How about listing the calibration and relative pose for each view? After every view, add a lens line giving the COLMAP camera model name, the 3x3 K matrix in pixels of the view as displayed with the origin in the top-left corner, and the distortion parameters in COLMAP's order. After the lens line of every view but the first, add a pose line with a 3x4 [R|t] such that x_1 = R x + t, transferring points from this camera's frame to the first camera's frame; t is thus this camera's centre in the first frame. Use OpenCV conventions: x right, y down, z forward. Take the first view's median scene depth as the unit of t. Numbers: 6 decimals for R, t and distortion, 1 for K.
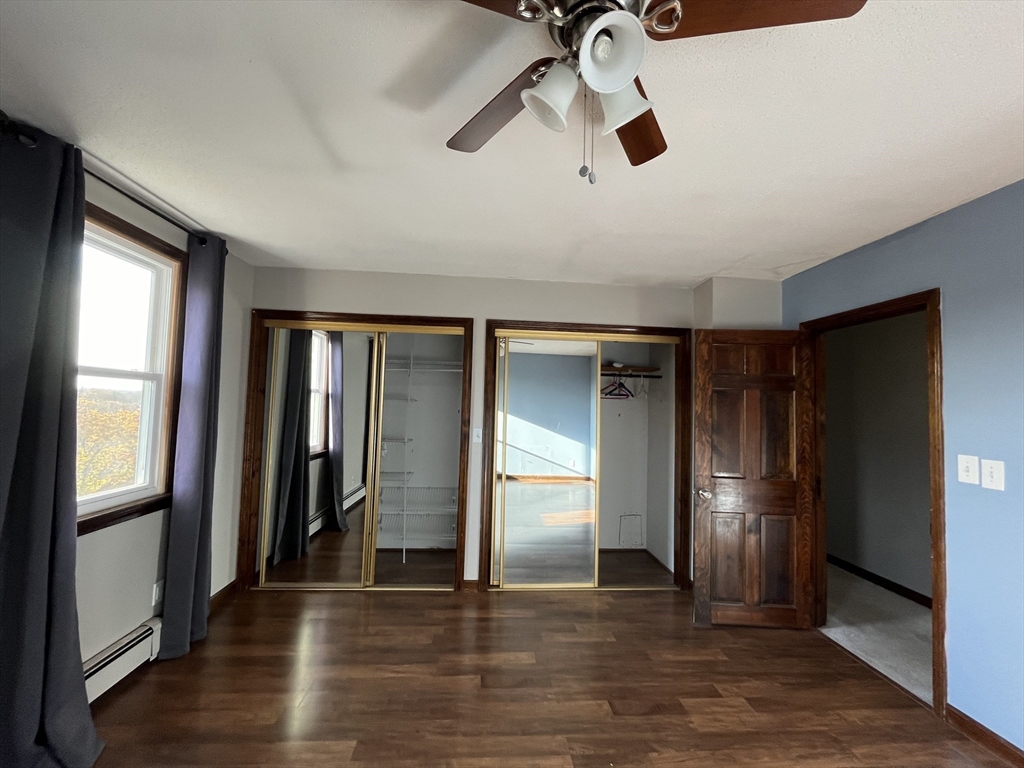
lens RADIAL K [[416.1, 0, 510.0], [0, 416.1, 386.9], [0, 0, 1]] dist [-0.001722, -0.000254]
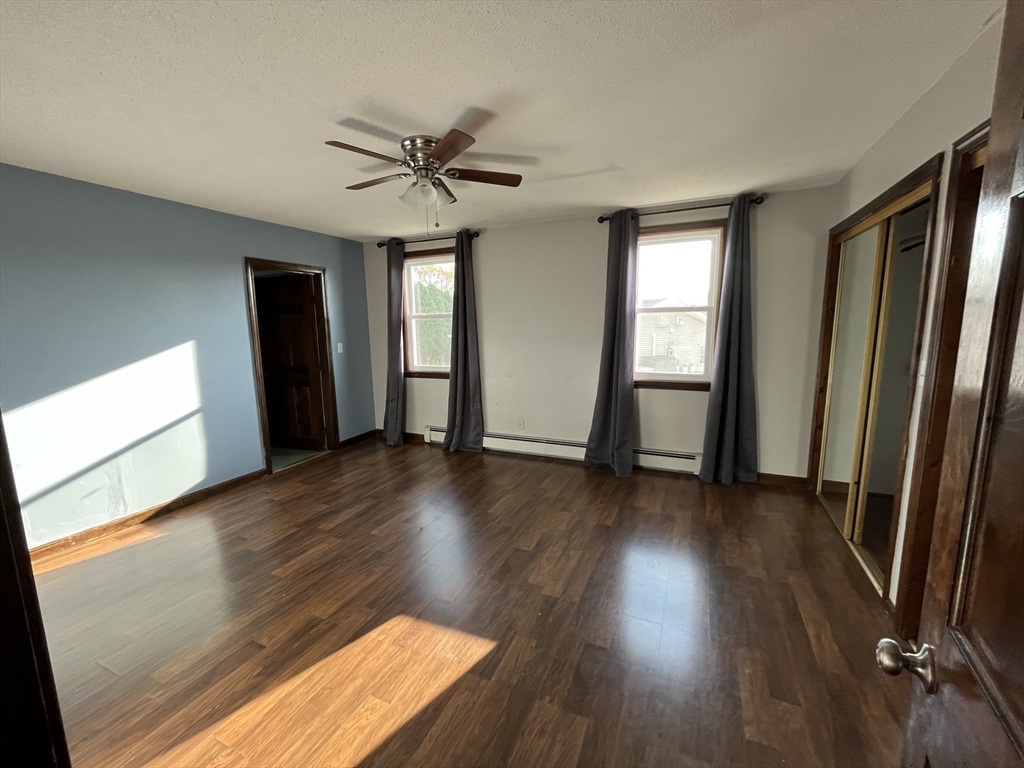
lens RADIAL K [[416.1, 0, 510.0], [0, 416.1, 386.9], [0, 0, 1]] dist [-0.001722, -0.000254]
pose [[-0.475191, 0.112365, -0.872678, 0.762090], [0.045530, 0.993624, 0.103146, 0.059399], [0.878704, 0.009281, -0.477277, 0.886922]]
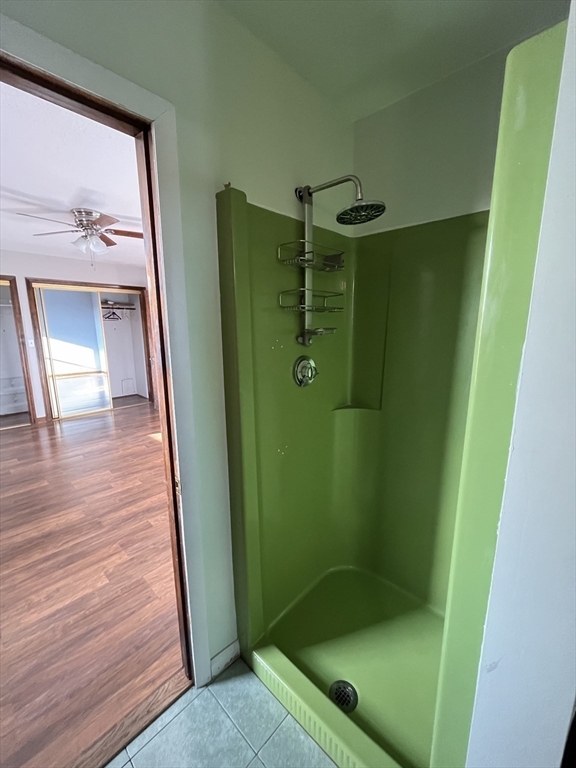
lens RADIAL K [[312.1, 0, 288.0], [0, 312.1, 384.0], [0, 0, 1]] dist [-0.001722, -0.000254]
pose [[0.734688, -0.157312, 0.659914, -0.208449], [-0.010365, 0.970027, 0.242777, -0.064950], [-0.678326, -0.185206, 0.711036, -0.909993]]
